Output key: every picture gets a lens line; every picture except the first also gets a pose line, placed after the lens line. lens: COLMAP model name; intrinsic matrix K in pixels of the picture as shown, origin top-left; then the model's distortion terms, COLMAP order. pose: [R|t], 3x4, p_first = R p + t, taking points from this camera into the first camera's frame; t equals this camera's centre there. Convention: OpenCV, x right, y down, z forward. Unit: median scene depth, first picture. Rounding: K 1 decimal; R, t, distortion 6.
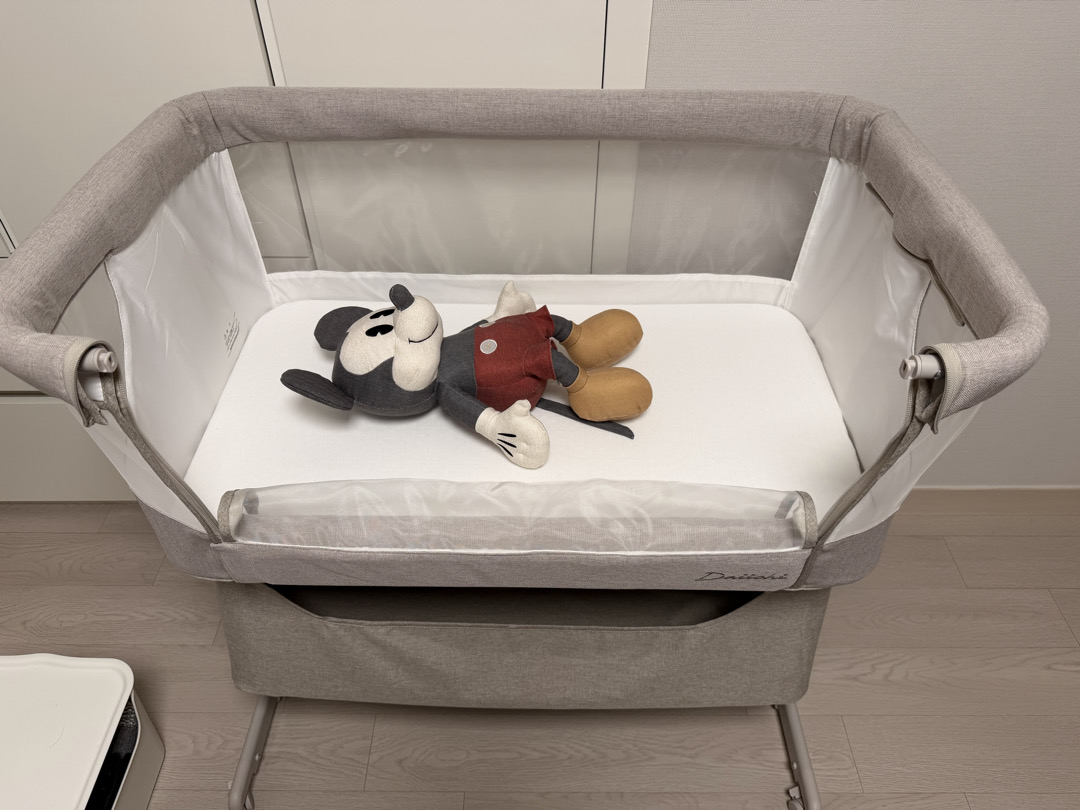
lens RADIAL K [[742.4, 0, 549.1], [0, 742.4, 402.2], [0, 0, 1]] dist [-0.012501, -0.049134]
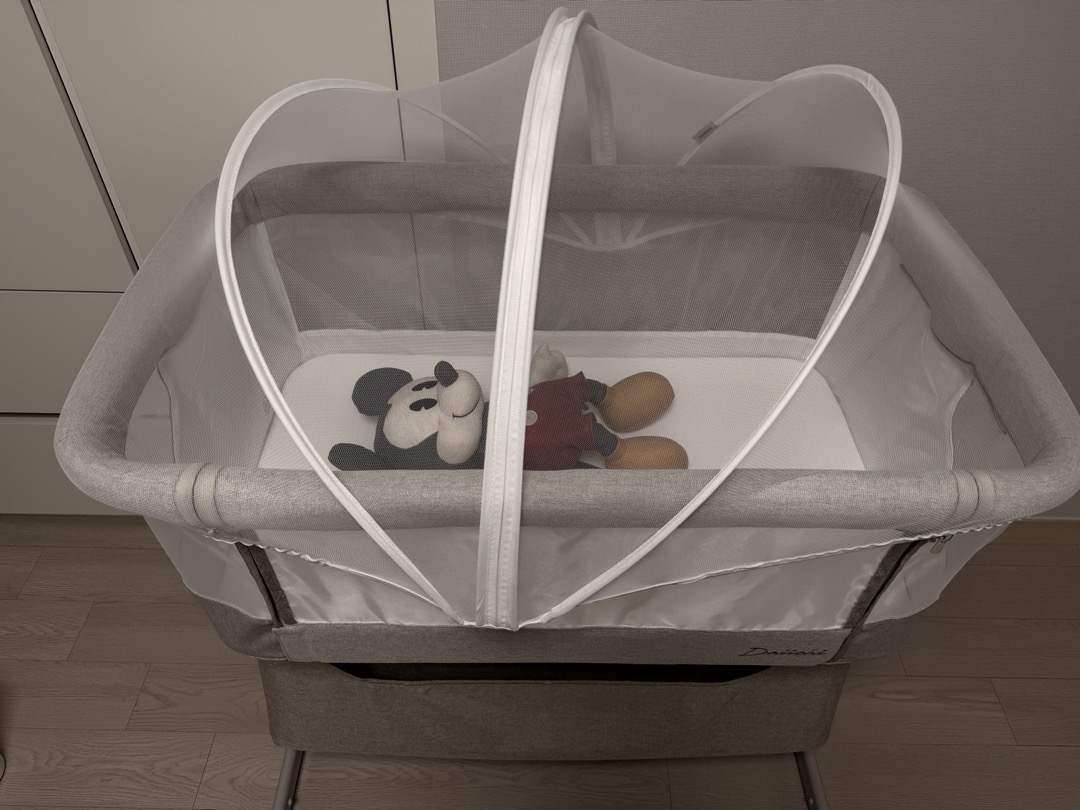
lens RADIAL K [[742.4, 0, 543.3], [0, 742.4, 387.9], [0, 0, 1]] dist [-0.012501, -0.049134]
pose [[0.999710, -0.000462, 0.024070, -0.083430], [0.000032, 0.999840, 0.017875, -0.130111], [-0.024074, -0.017869, 0.999550, -0.017152]]
